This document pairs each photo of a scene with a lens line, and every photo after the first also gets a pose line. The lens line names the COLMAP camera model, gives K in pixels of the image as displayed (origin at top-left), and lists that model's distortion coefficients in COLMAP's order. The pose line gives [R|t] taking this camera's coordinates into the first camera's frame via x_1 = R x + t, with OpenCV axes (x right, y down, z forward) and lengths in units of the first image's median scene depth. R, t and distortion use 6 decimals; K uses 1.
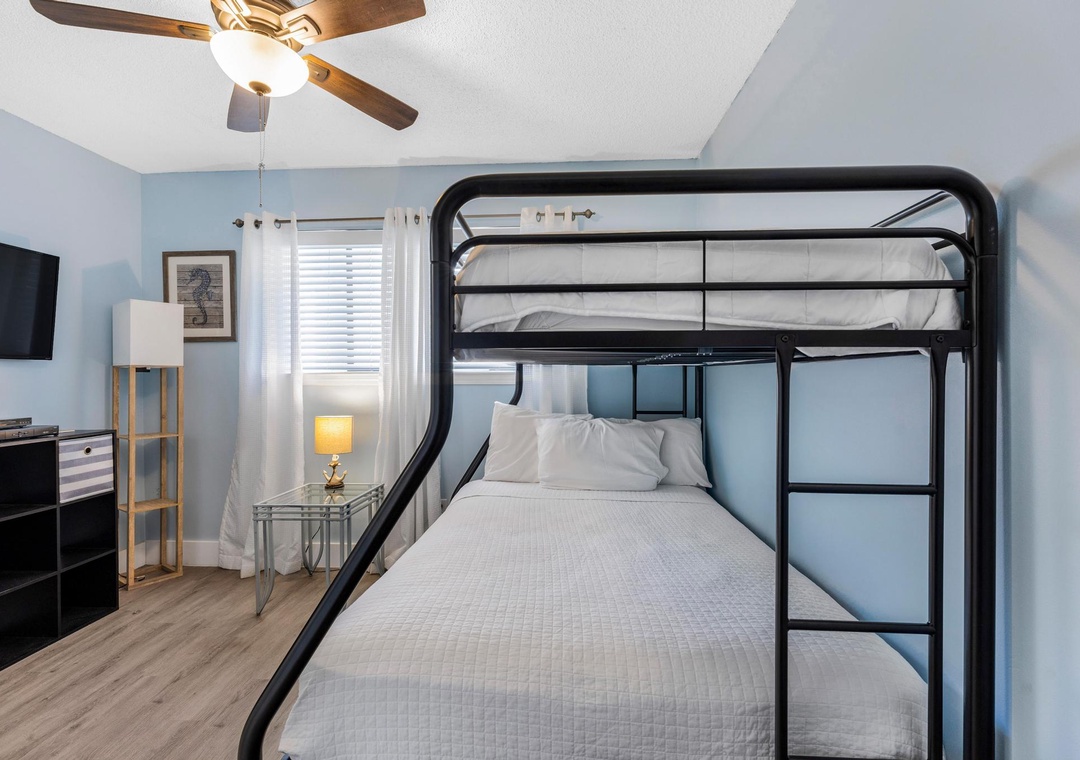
lens RADIAL K [[537.6, 0, 543.1], [0, 537.6, 378.0], [0, 0, 1]] dist [0.005173, -0.002340]
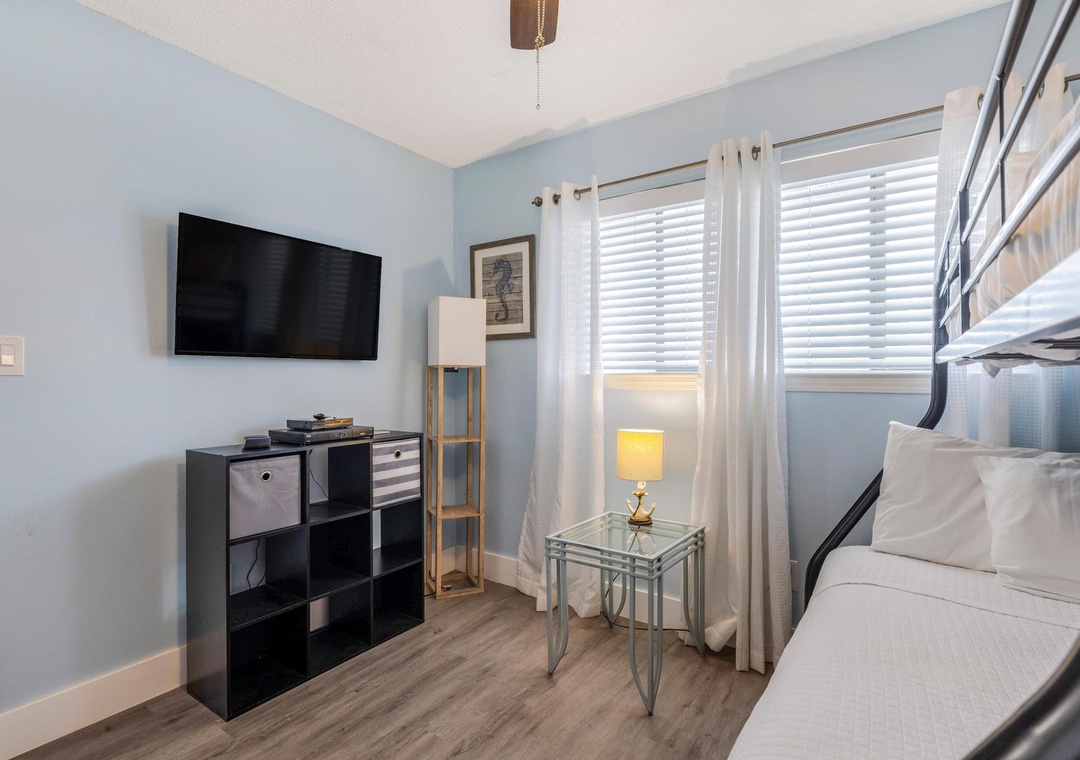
lens RADIAL K [[537.6, 0, 541.3], [0, 537.6, 382.1], [0, 0, 1]] dist [0.005173, -0.002340]
pose [[0.856768, 0.010851, -0.515588, -0.114826], [-0.005178, 0.999909, 0.012439, -0.006314], [0.515676, -0.007988, 0.856746, 0.270483]]
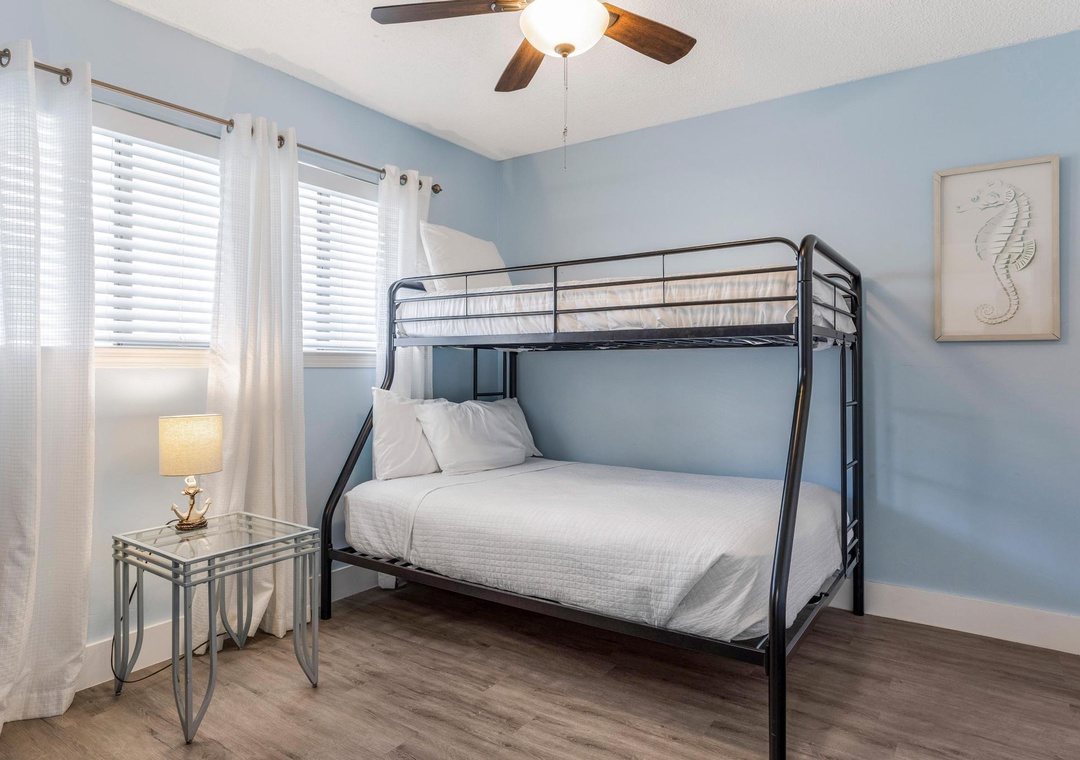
lens RADIAL K [[627.8, 0, 537.8], [0, 627.8, 371.3], [0, 0, 1]] dist [-0.004744, -0.000737]
pose [[0.530774, 0.001109, 0.847513, -0.788591], [0.004237, 0.999983, -0.003962, 0.023732], [-0.847503, 0.005694, 0.530760, 0.260523]]
